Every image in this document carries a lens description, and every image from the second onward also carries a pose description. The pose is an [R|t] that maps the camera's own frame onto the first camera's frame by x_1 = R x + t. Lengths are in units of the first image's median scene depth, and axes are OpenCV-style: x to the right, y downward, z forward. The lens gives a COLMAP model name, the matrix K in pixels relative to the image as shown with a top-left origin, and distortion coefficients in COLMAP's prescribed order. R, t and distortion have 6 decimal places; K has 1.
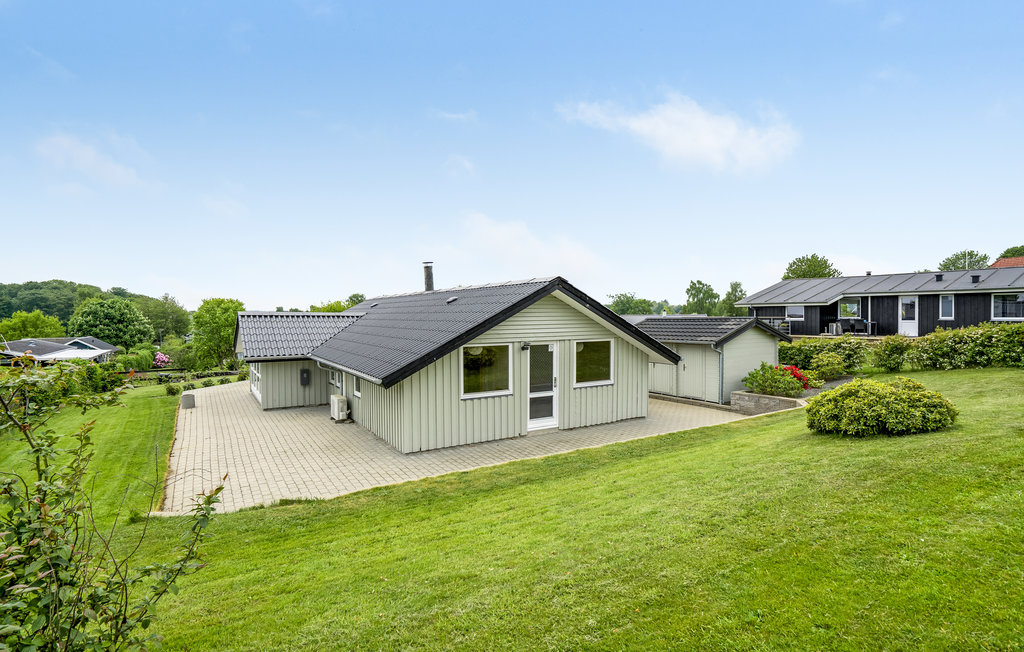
lens RADIAL K [[512.4, 0, 513.7], [0, 512.4, 362.2], [0, 0, 1]] dist [0.003061, 0.000476]
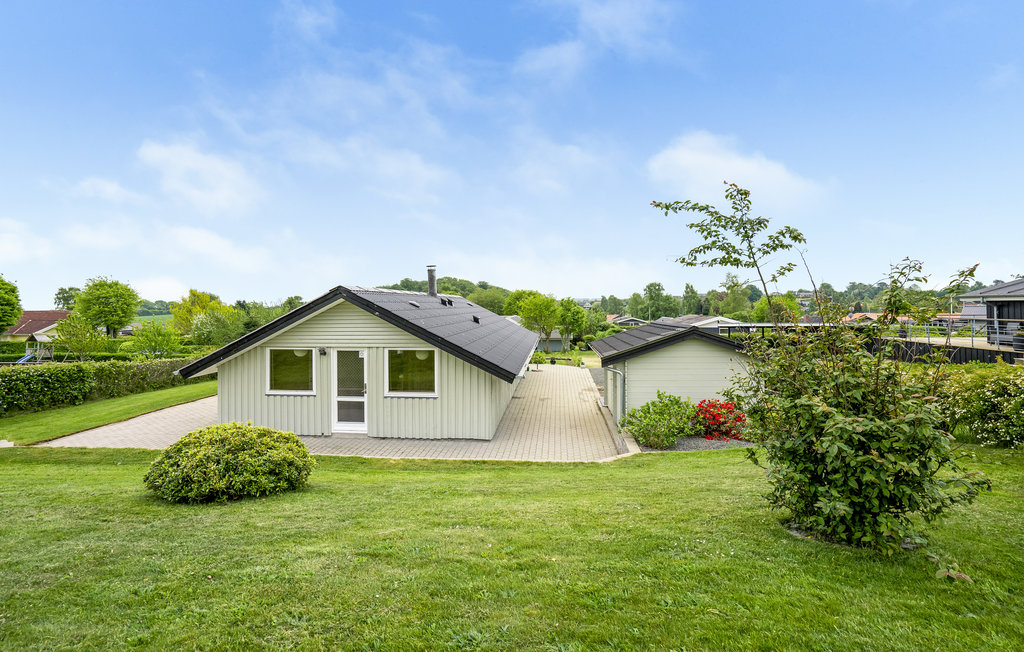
lens RADIAL K [[529.3, 0, 530.8], [0, 529.3, 324.4], [0, 0, 1]] dist [-0.043351, 0.001258]
pose [[0.795058, 0.027802, -0.605895, 0.962057], [-0.056826, 0.997969, -0.028773, -0.075328], [0.603865, 0.057307, 0.795024, 0.366850]]
